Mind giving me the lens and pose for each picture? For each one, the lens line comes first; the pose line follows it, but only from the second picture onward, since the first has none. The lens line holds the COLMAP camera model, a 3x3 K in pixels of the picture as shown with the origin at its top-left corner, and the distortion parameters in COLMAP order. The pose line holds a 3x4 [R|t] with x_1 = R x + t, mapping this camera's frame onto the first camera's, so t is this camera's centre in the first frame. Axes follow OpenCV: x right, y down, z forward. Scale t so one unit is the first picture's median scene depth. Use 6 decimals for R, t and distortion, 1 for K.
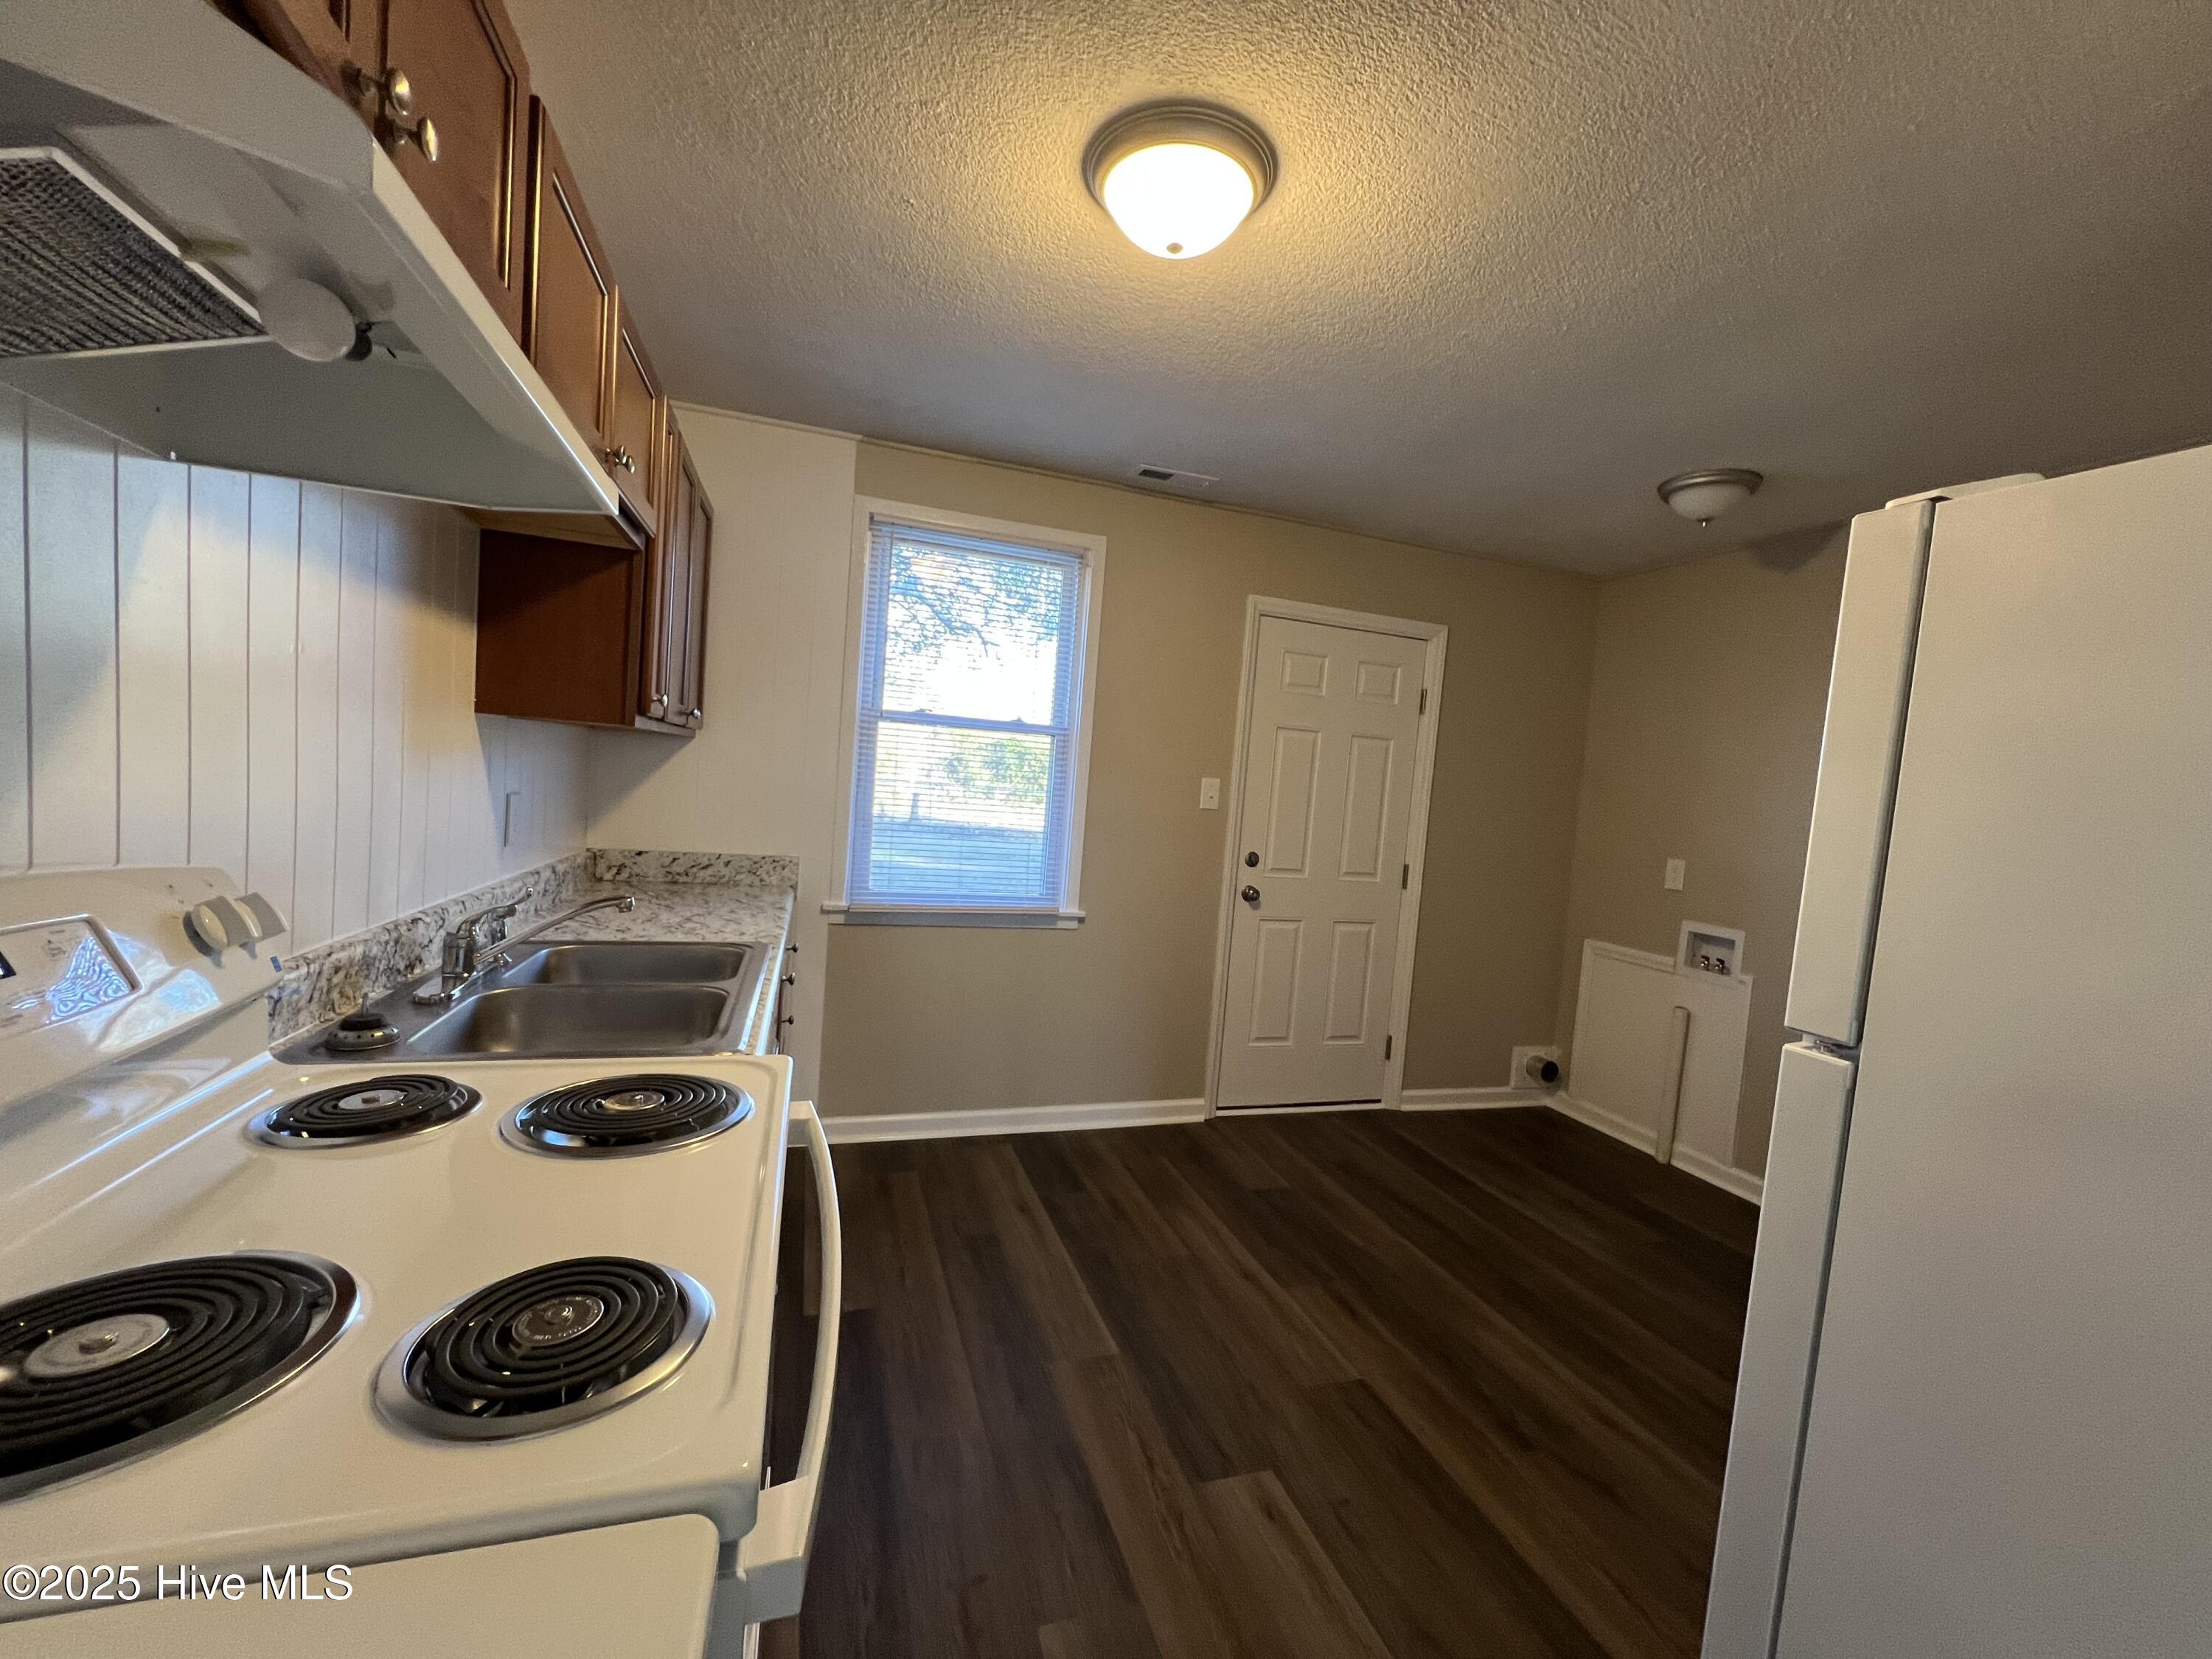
lens RADIAL K [[884.1, 0, 1106.0], [0, 884.1, 829.5], [0, 0, 1]] dist [-0.002562, -0.000142]
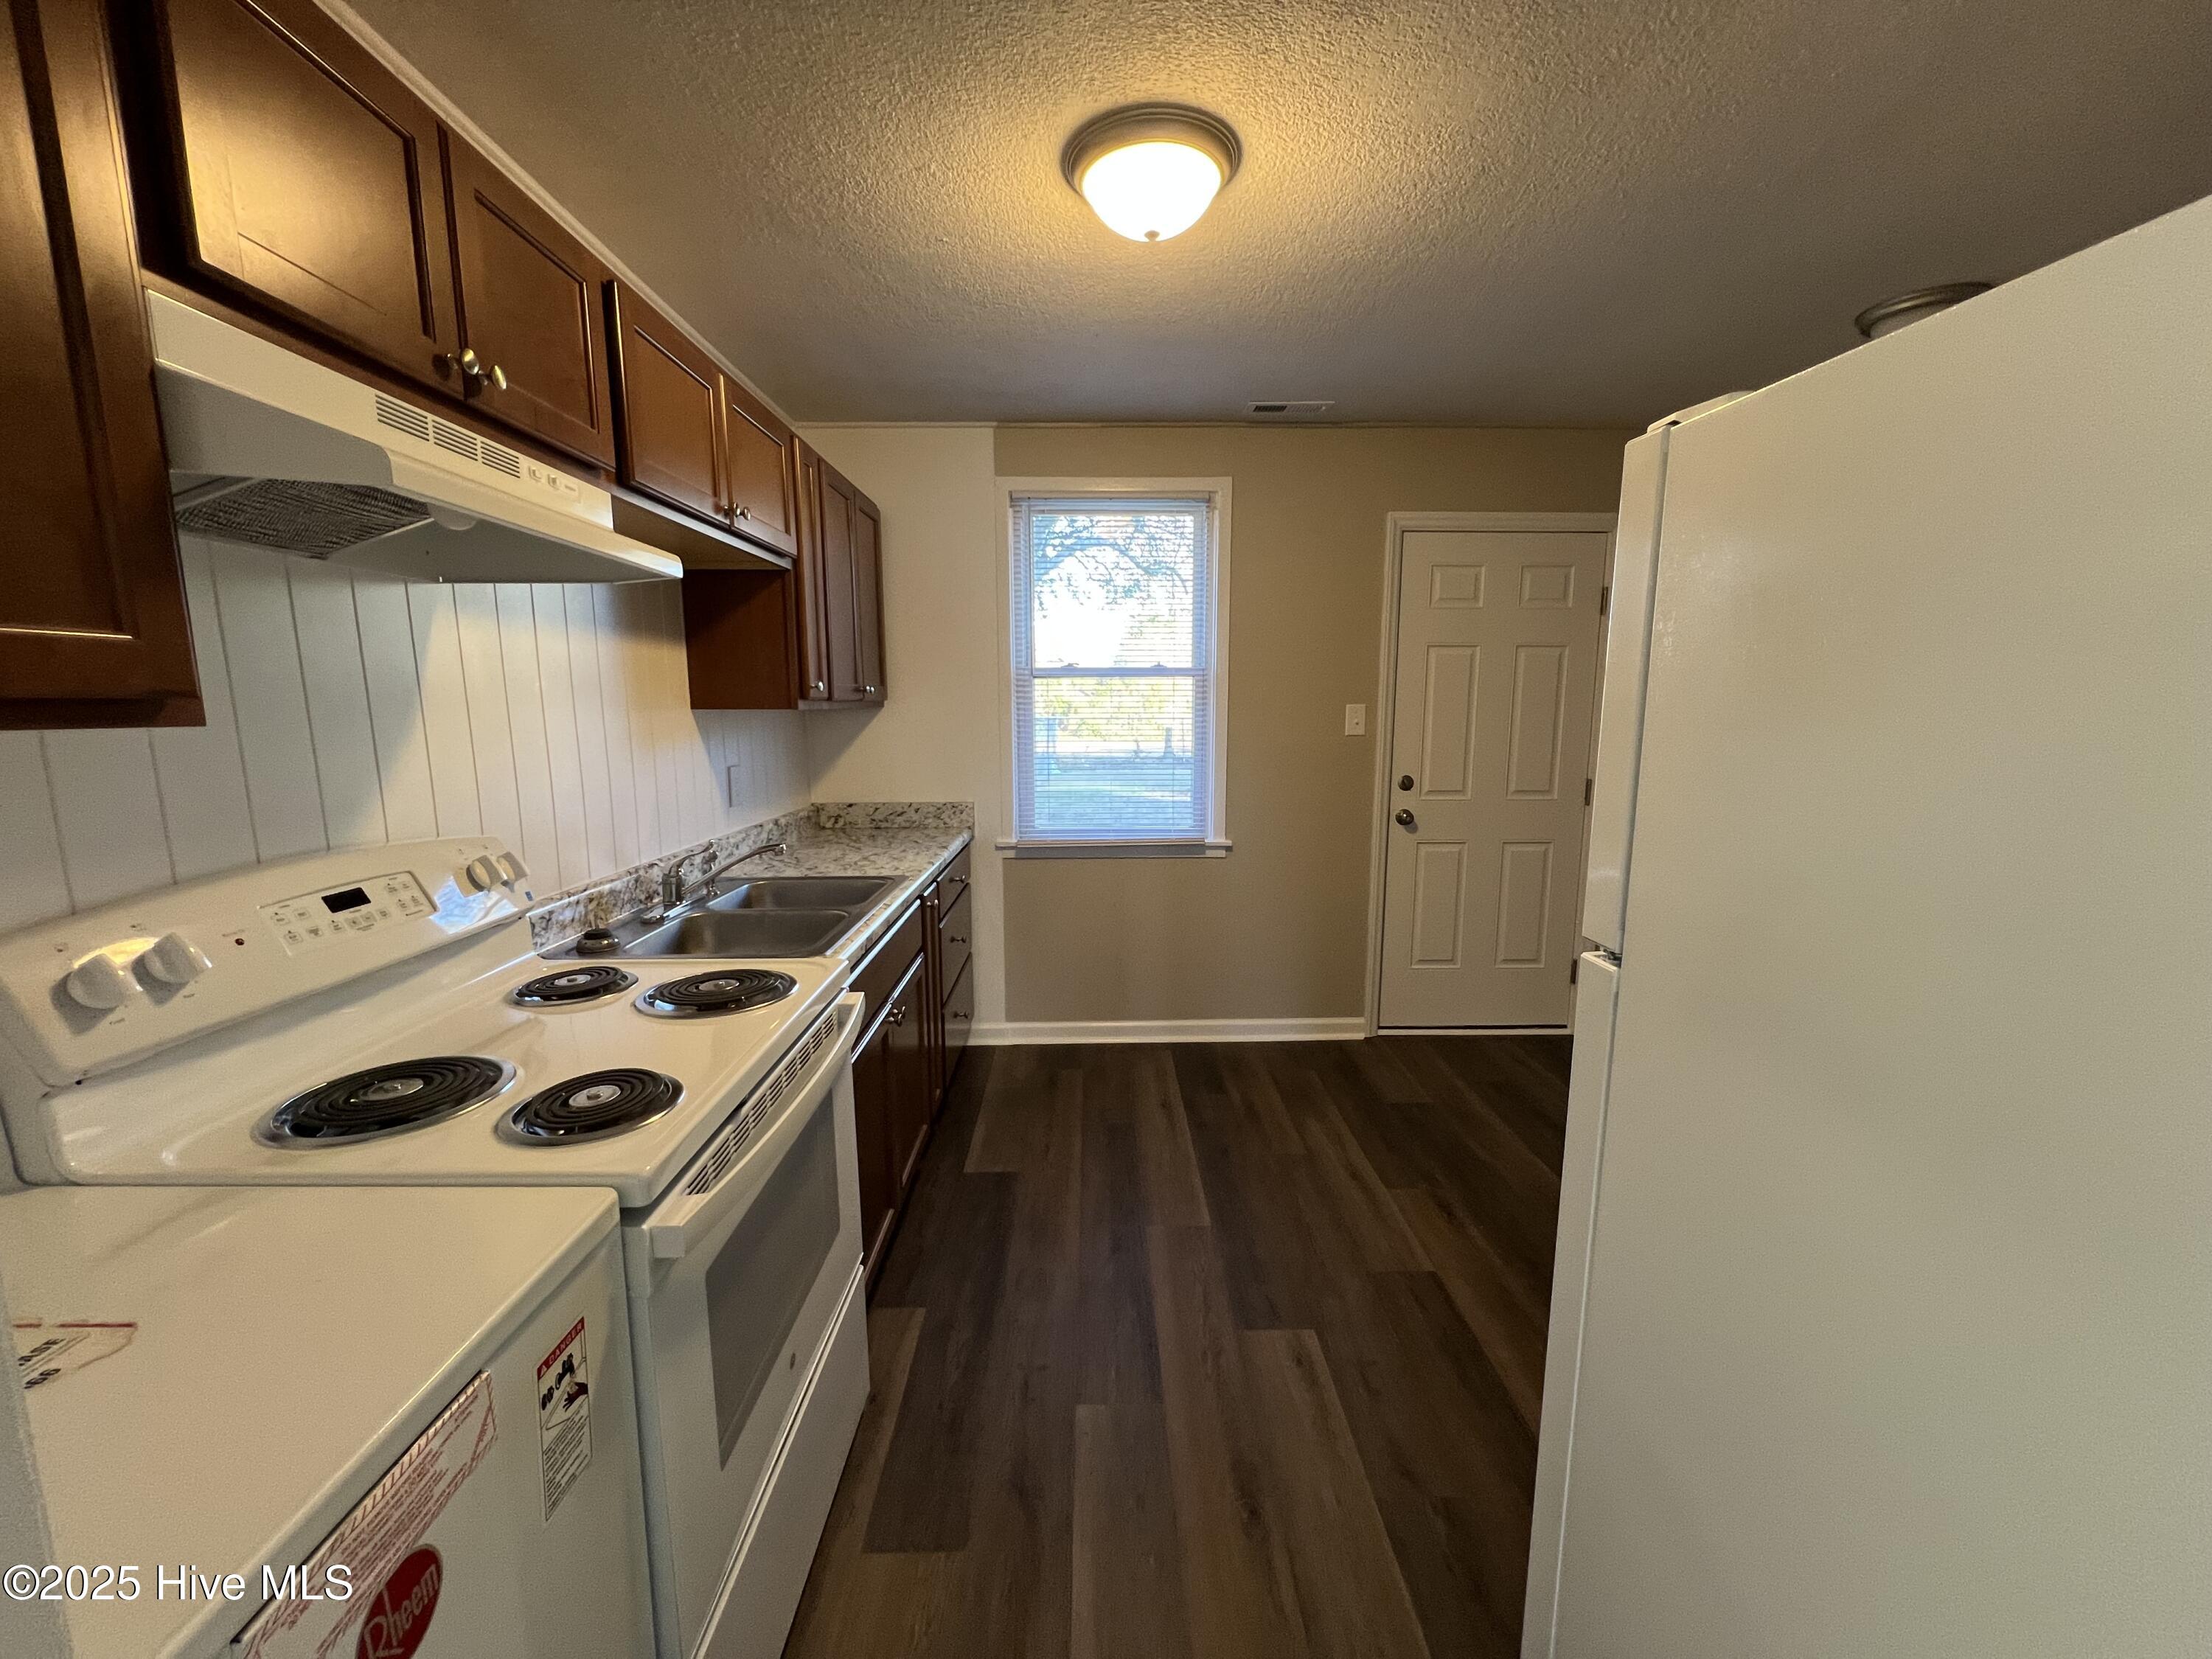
lens RADIAL K [[884.1, 0, 1106.0], [0, 884.1, 829.5], [0, 0, 1]] dist [-0.002562, -0.000142]
pose [[0.951409, -0.035152, -0.305916, 0.215740], [0.059589, 0.995701, 0.070910, -0.006633], [0.302108, -0.085693, 0.949414, -0.072477]]
